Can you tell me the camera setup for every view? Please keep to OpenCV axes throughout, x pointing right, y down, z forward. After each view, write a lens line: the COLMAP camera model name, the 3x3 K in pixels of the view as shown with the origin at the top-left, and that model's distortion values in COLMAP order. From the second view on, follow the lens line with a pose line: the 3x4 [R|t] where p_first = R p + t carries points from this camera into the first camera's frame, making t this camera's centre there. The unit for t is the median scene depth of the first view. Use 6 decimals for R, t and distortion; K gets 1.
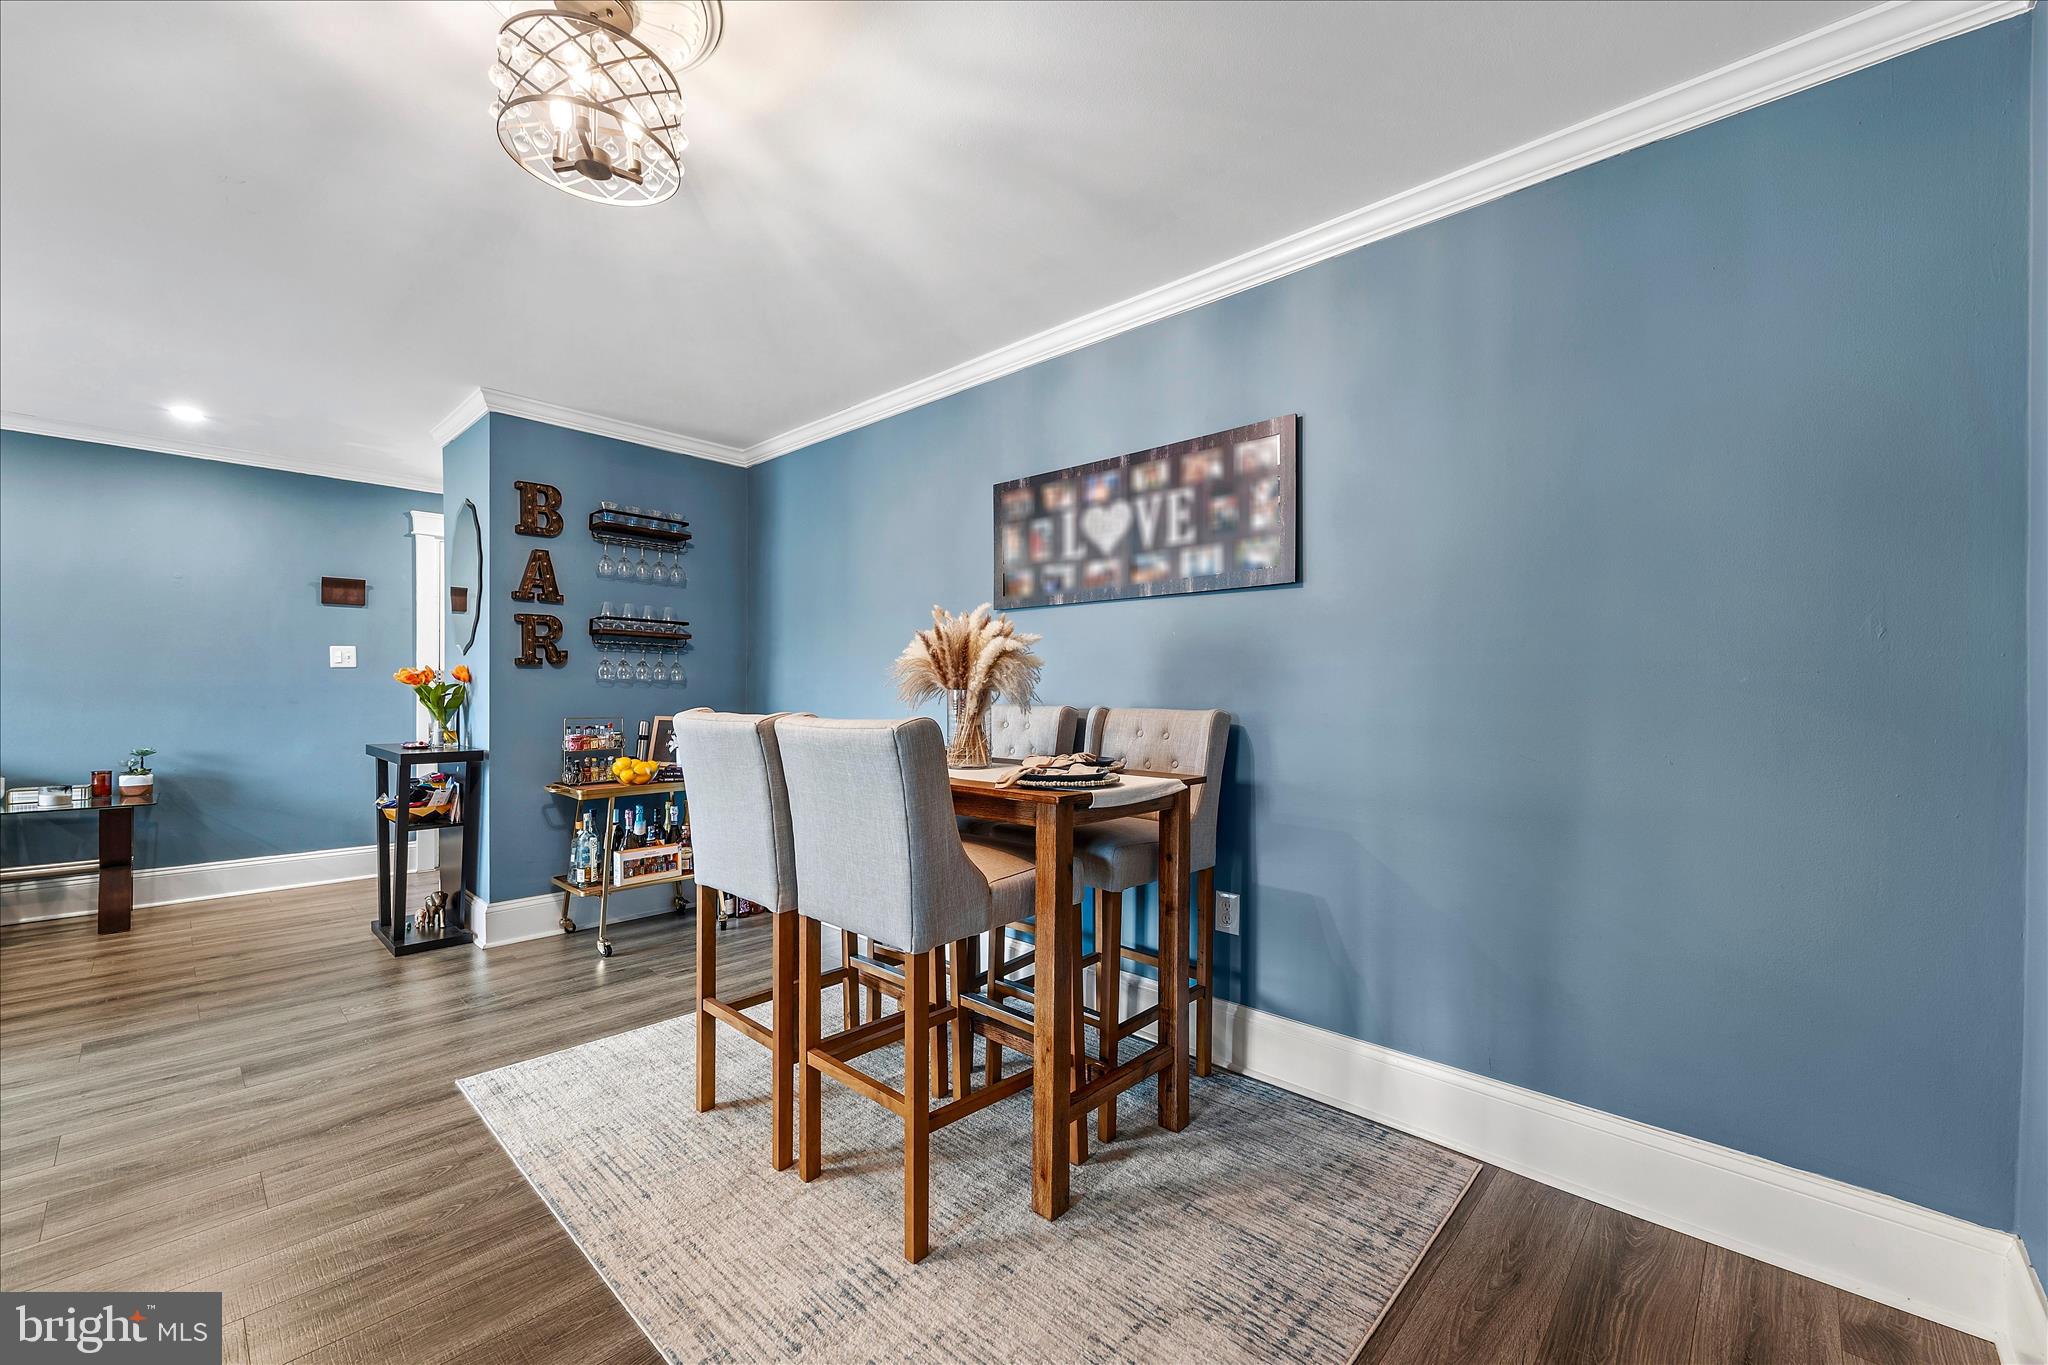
lens RADIAL K [[821.1, 0, 1030.3], [0, 821.1, 683.8], [0, 0, 1]] dist [-0.001738, -0.000326]
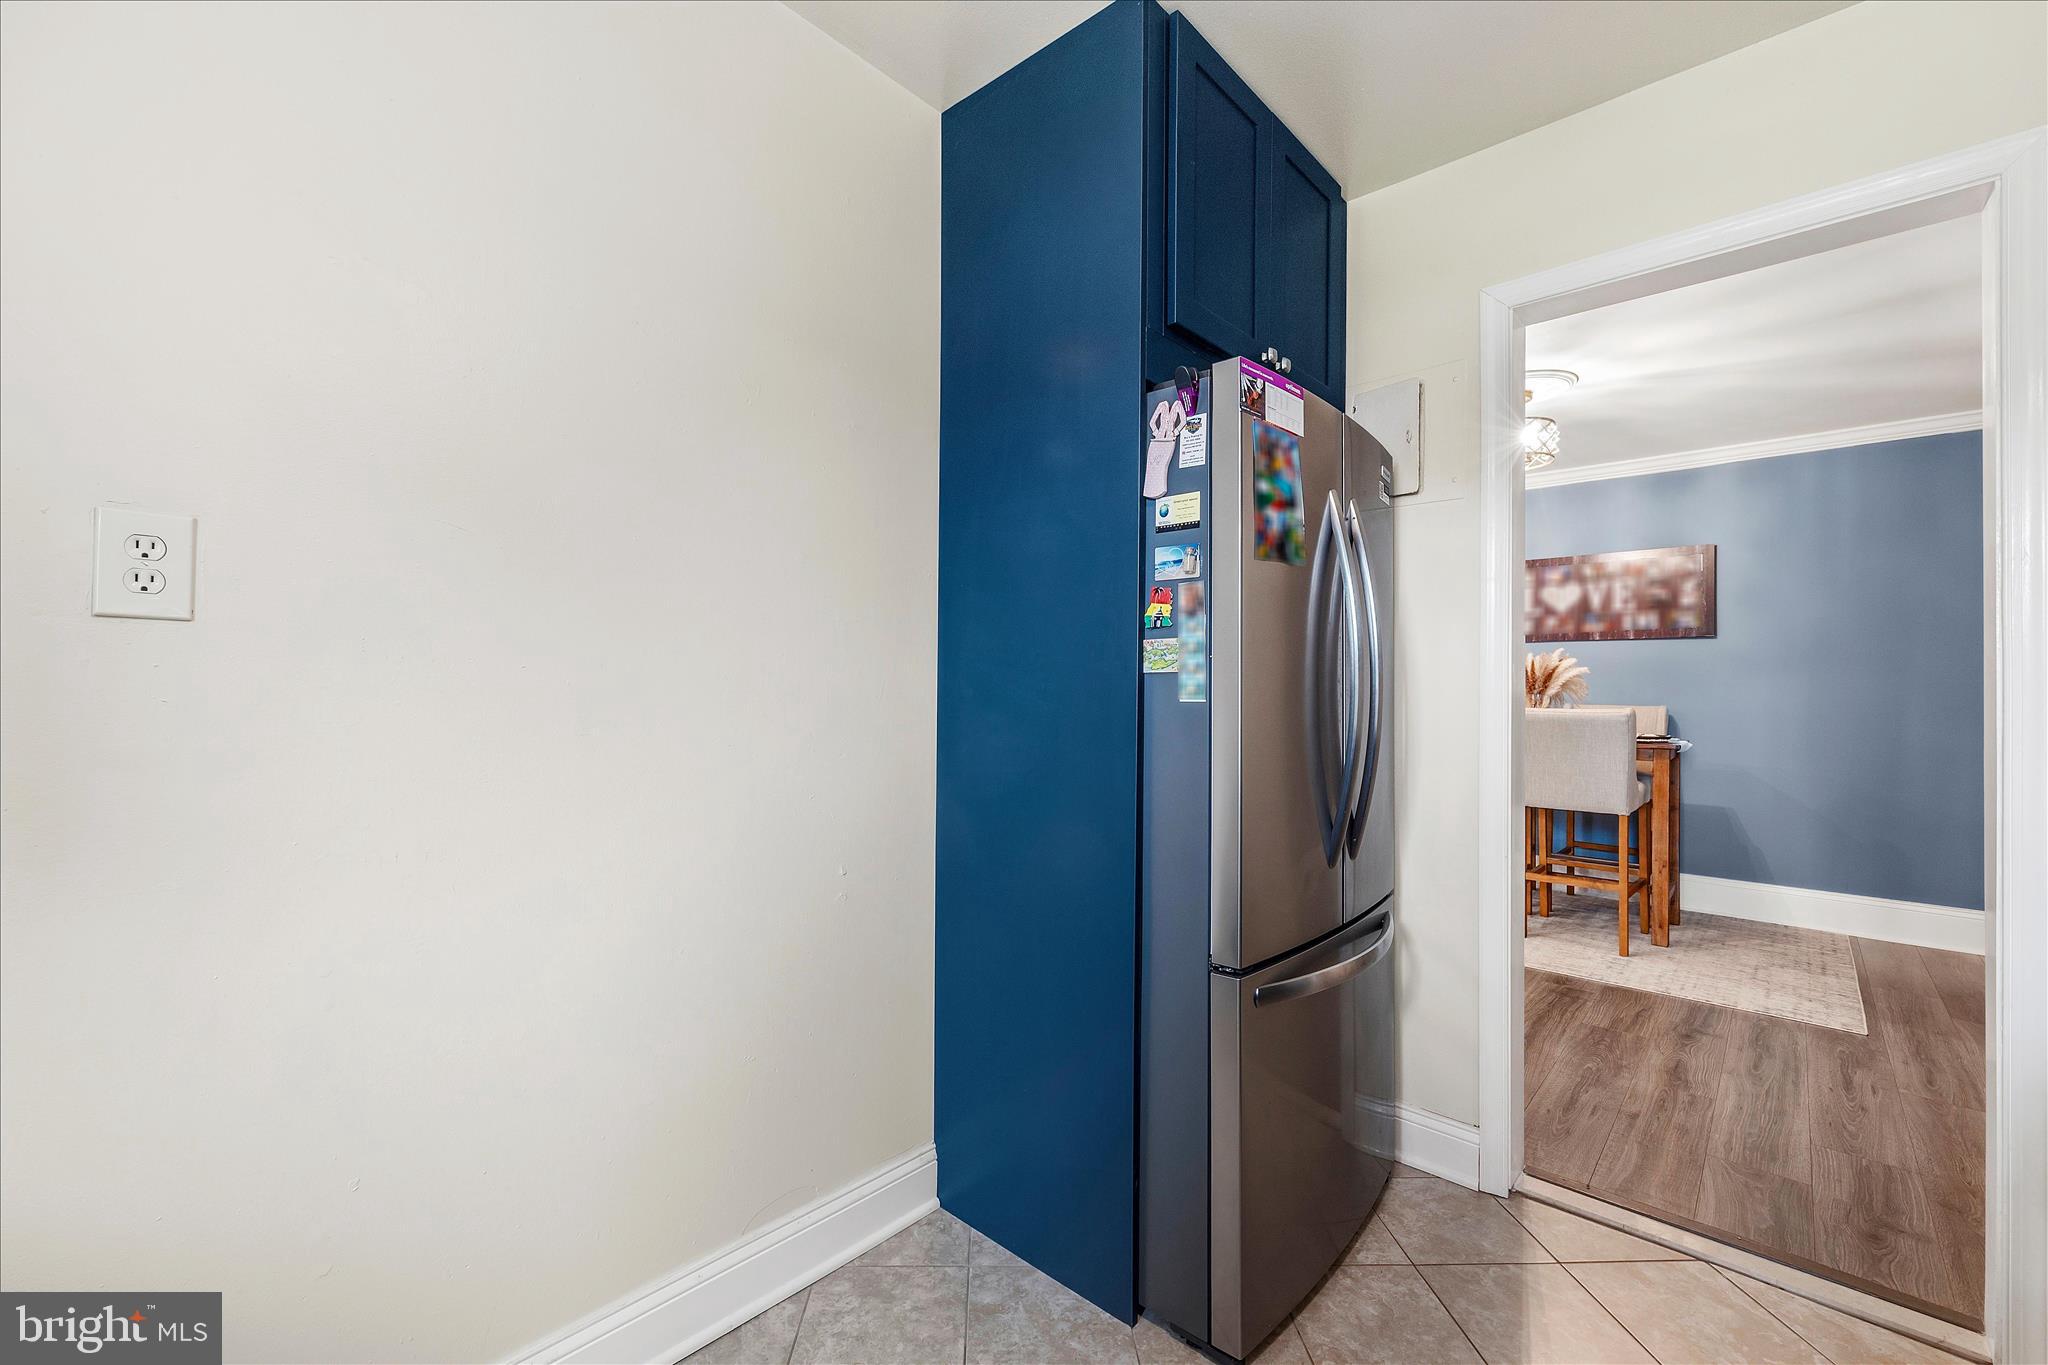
lens RADIAL K [[821.1, 0, 1013.7], [0, 821.1, 684.6], [0, 0, 1]] dist [-0.001738, -0.000326]
pose [[0.999854, 0.000045, 0.017067, -1.101393], [-0.000016, 0.999999, -0.001692, -0.006549], [-0.017067, 0.001691, 0.999853, -0.704512]]
